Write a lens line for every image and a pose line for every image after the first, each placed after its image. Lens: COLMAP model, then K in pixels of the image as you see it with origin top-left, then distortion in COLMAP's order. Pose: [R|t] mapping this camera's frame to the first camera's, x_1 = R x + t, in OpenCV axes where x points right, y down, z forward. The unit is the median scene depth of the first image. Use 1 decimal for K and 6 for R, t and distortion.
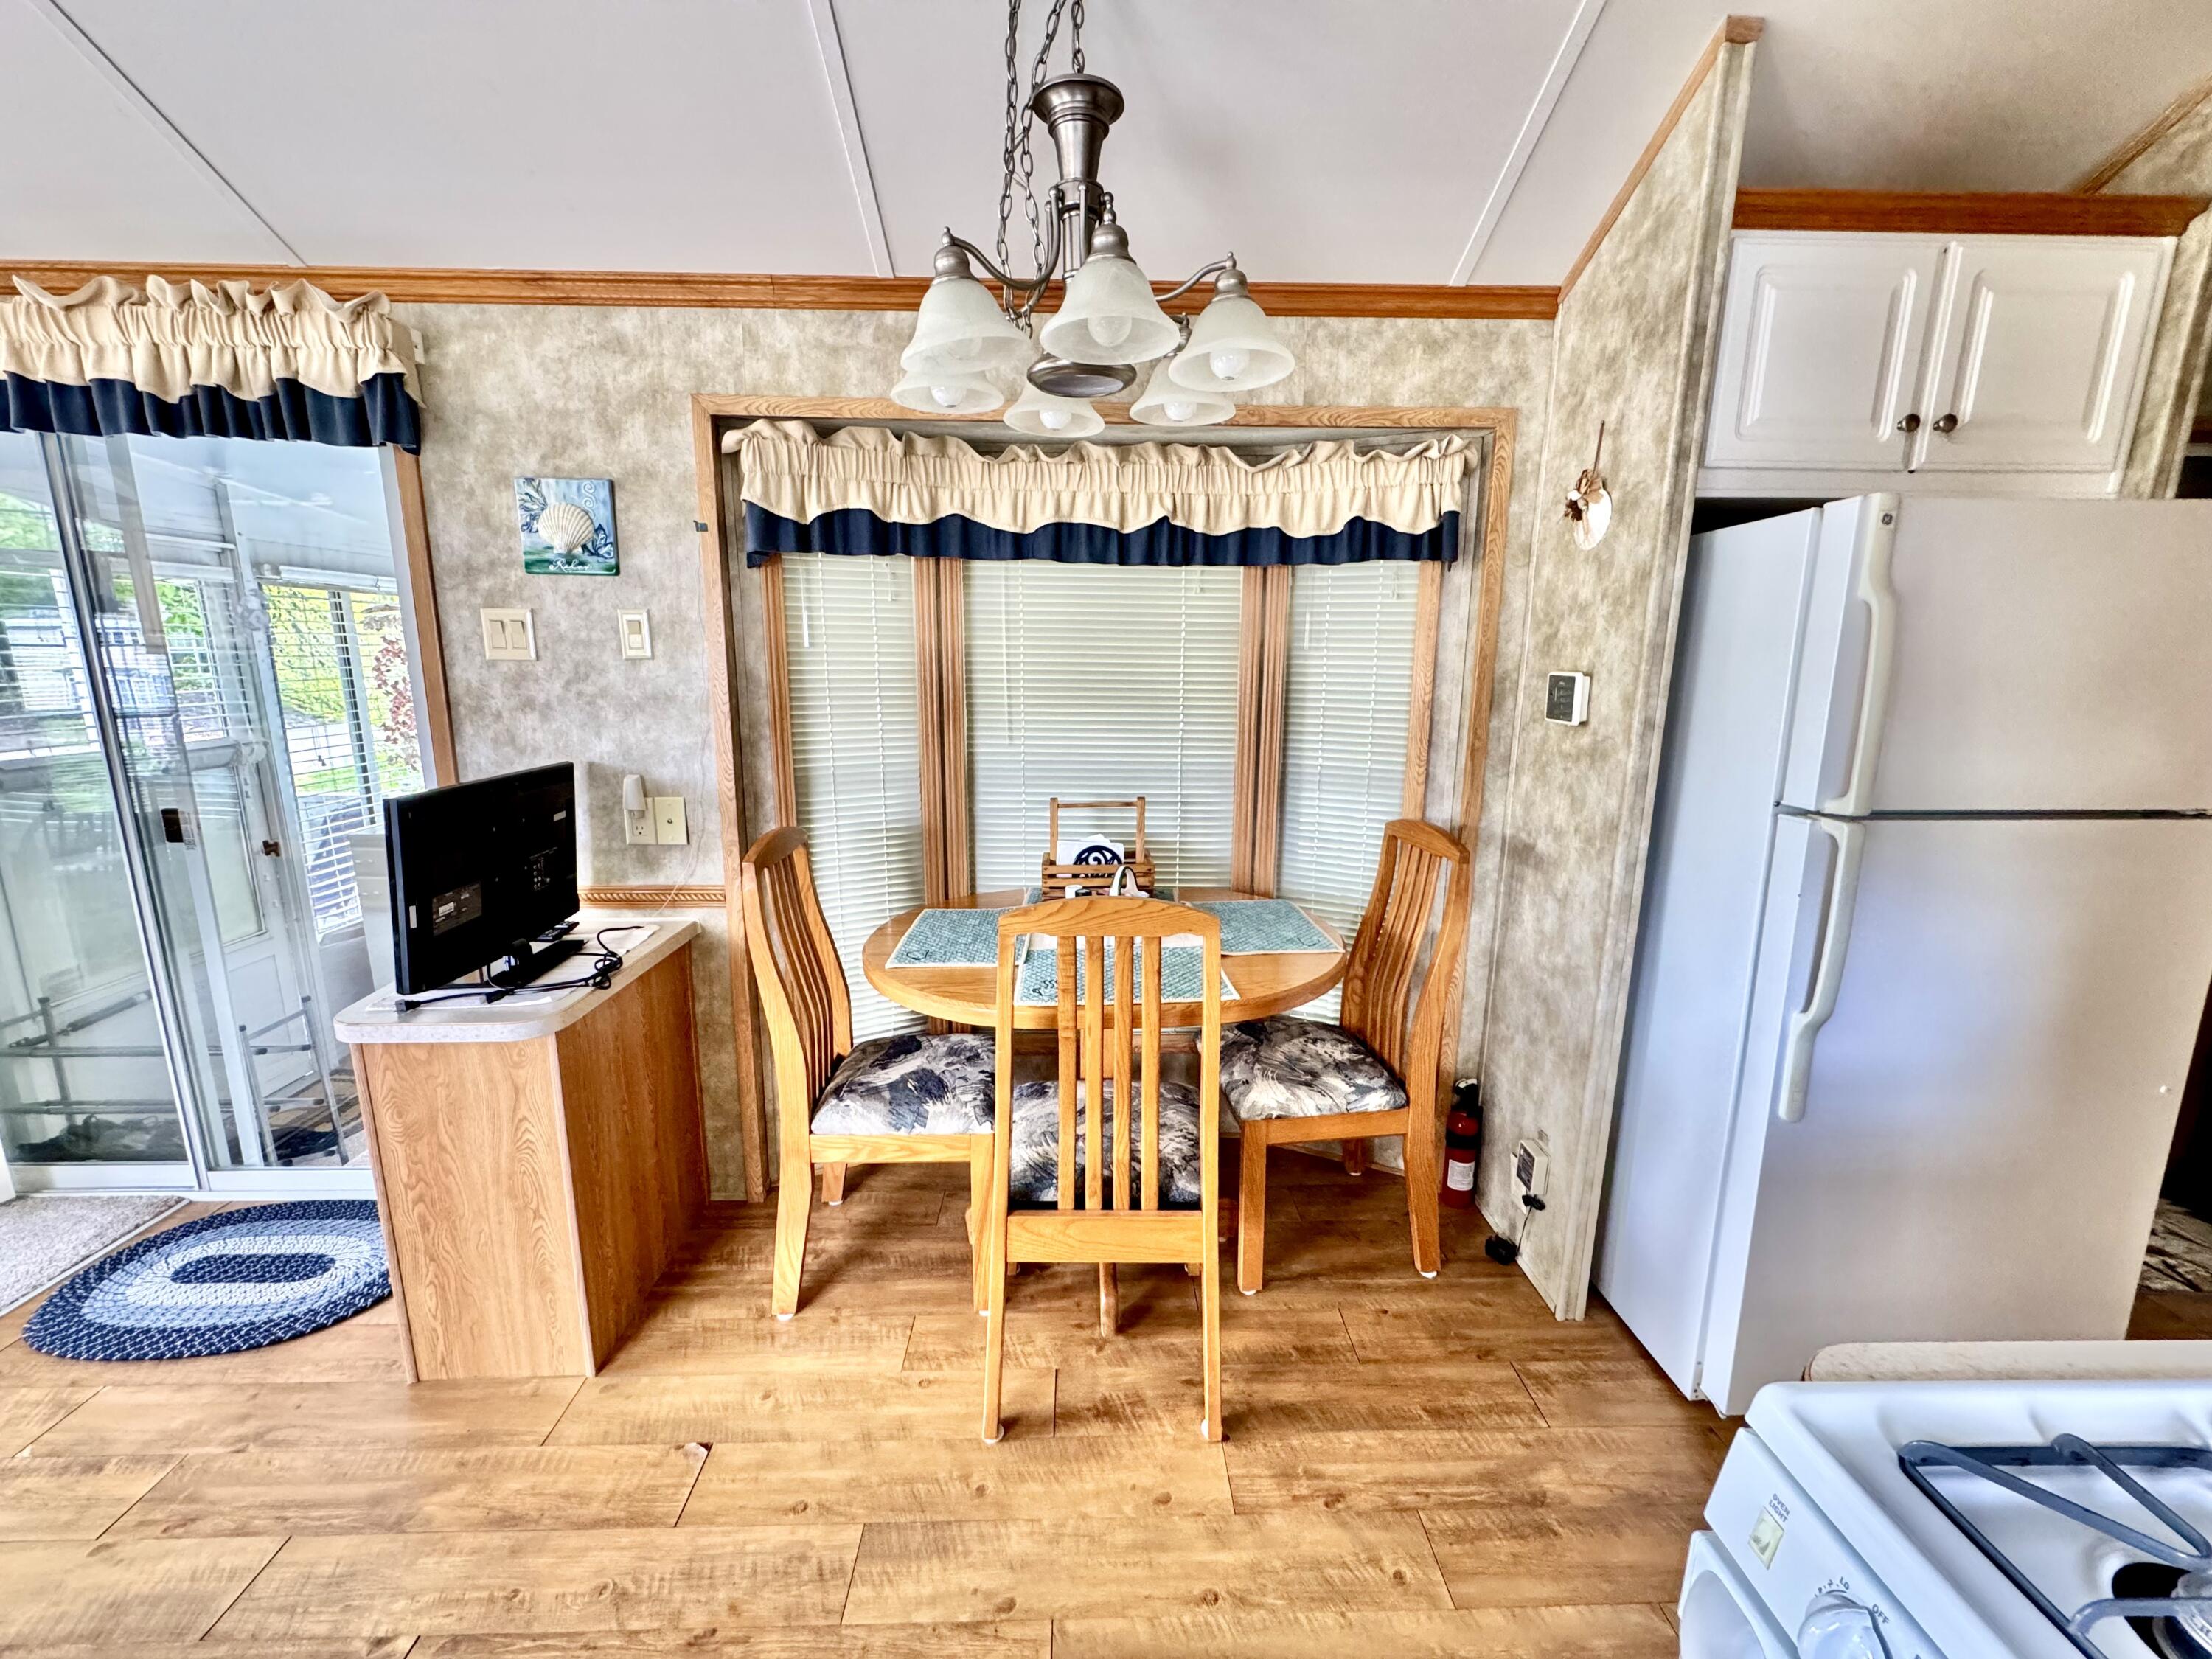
lens RADIAL K [[883.1, 0, 1107.3], [0, 883.1, 810.3], [0, 0, 1]] dist [-0.003079, 0.000862]
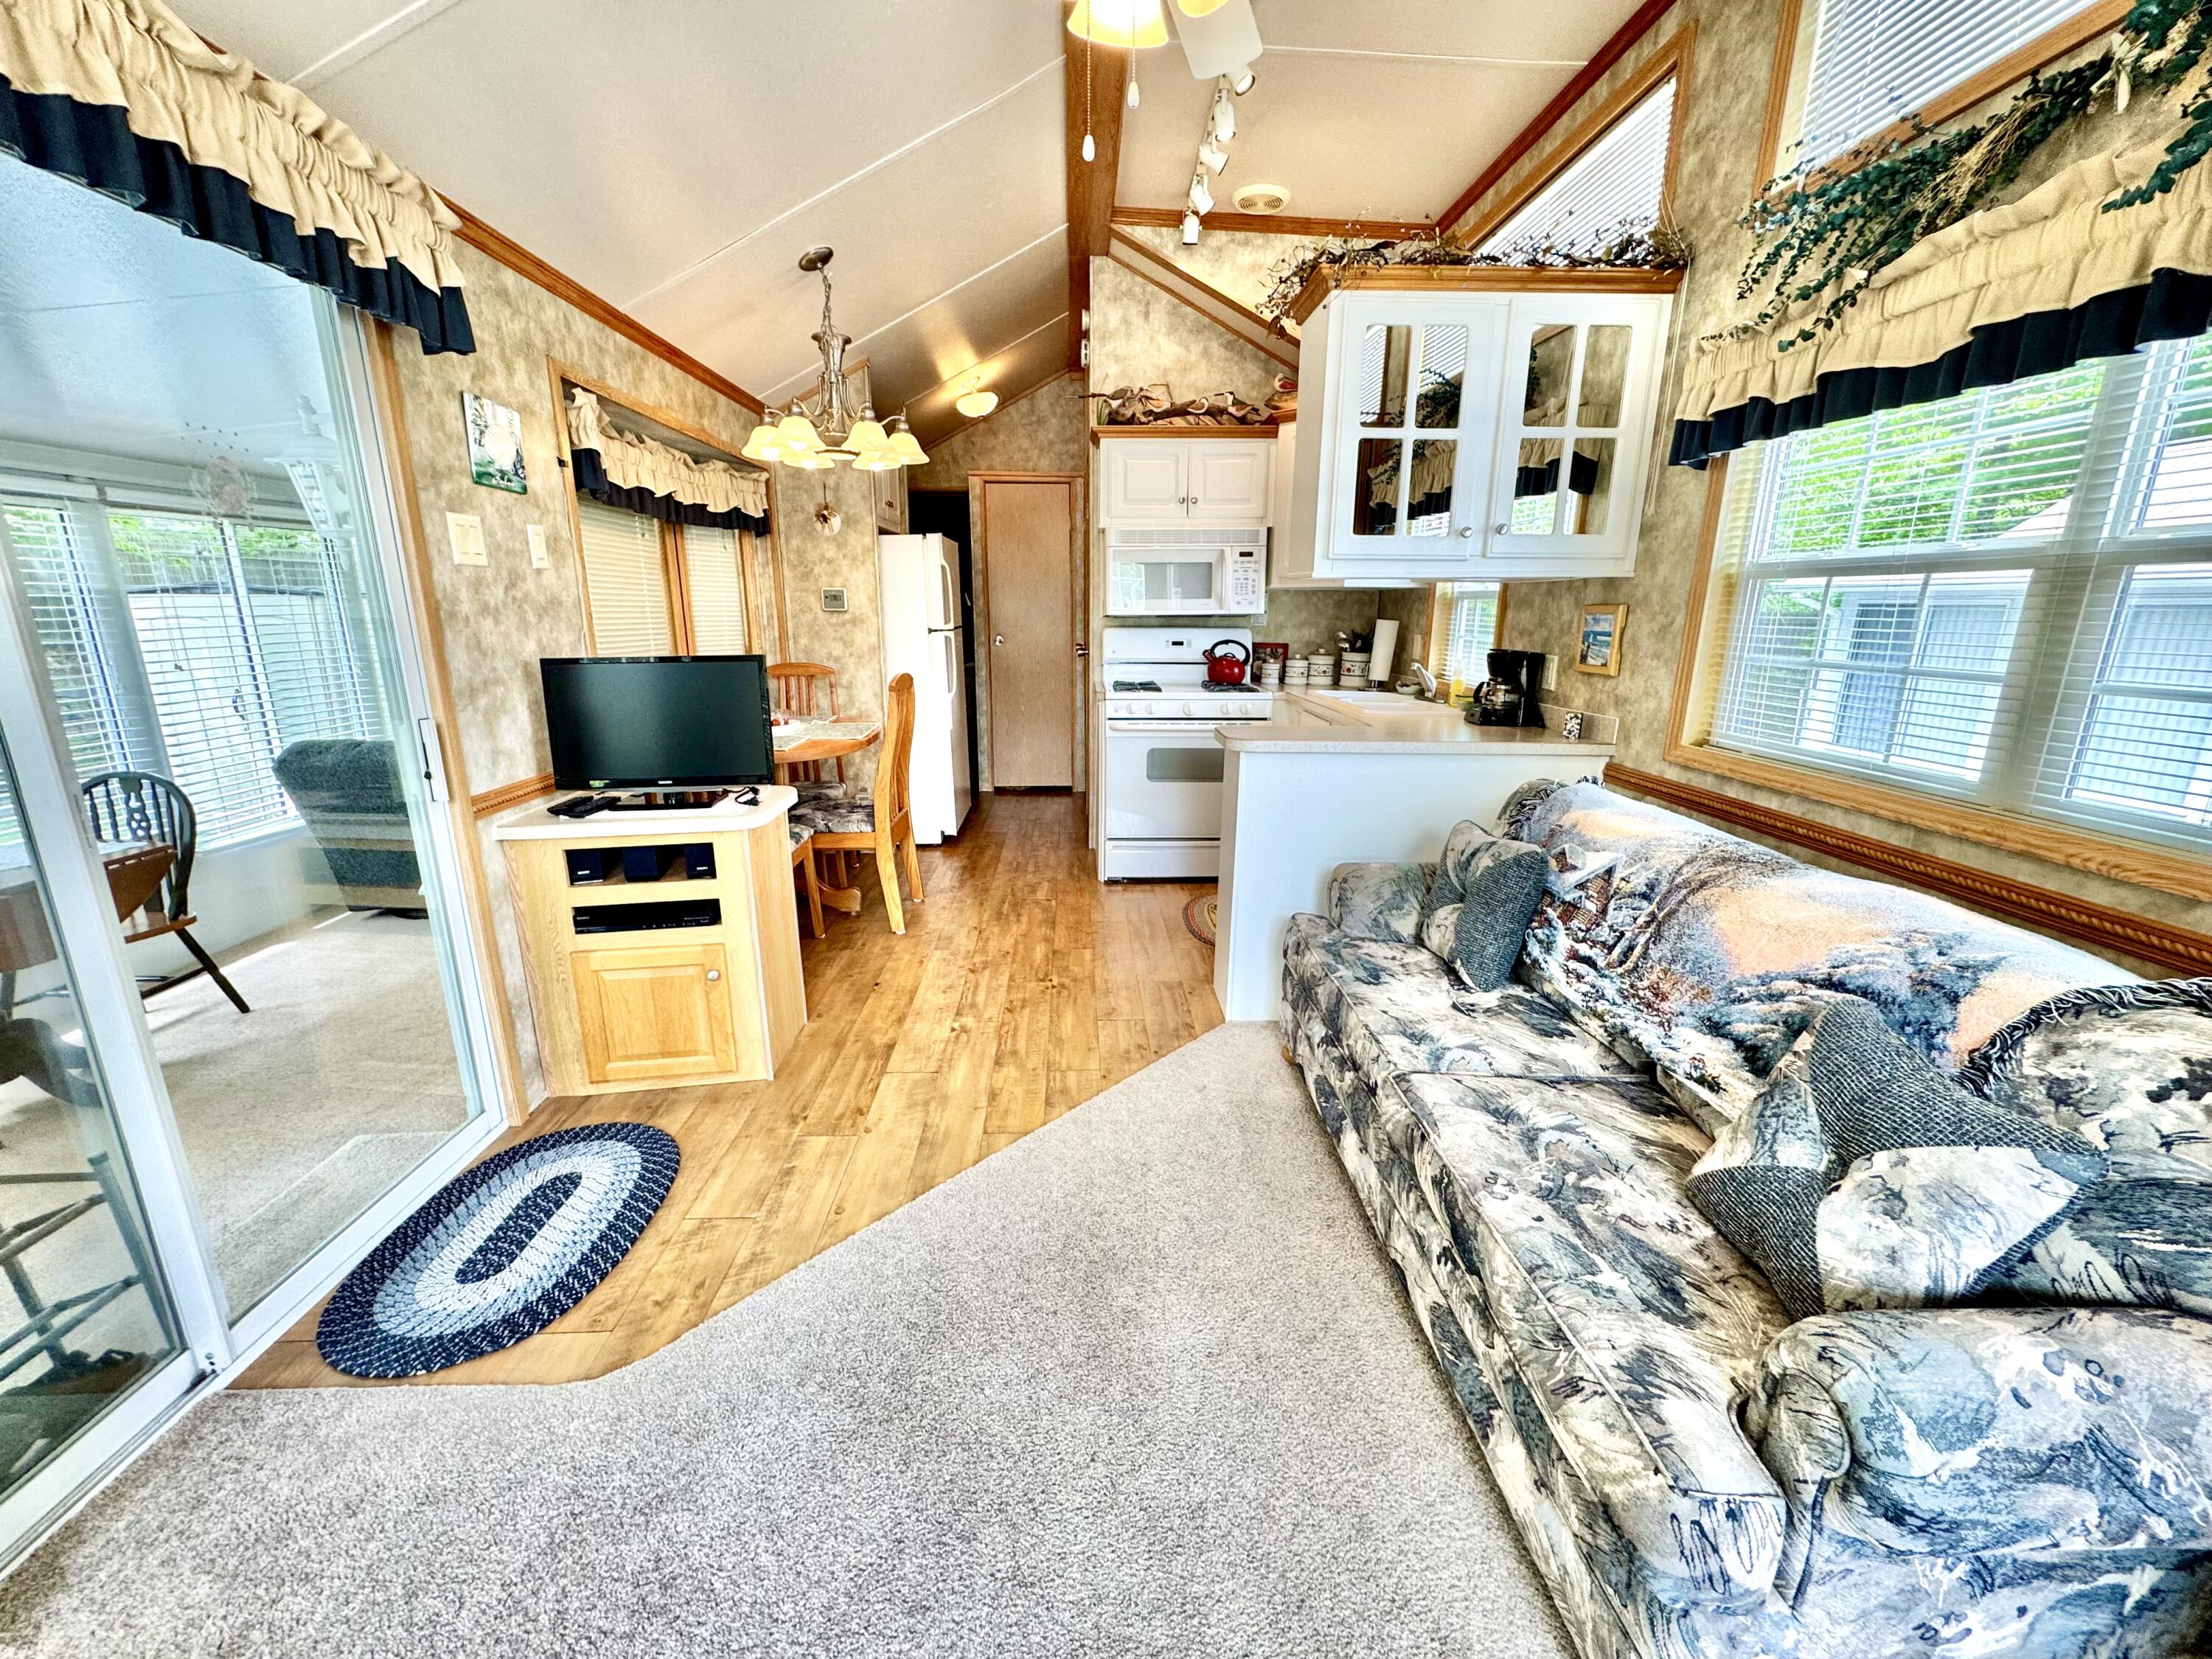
lens RADIAL K [[883.1, 0, 1127.0], [0, 883.1, 837.9], [0, 0, 1]] dist [-0.003079, 0.000862]
pose [[-0.014827, -0.256716, 0.966373, -1.824799], [0.199197, 0.946348, 0.254453, 0.024973], [-0.979847, 0.196271, 0.037105, 0.268468]]
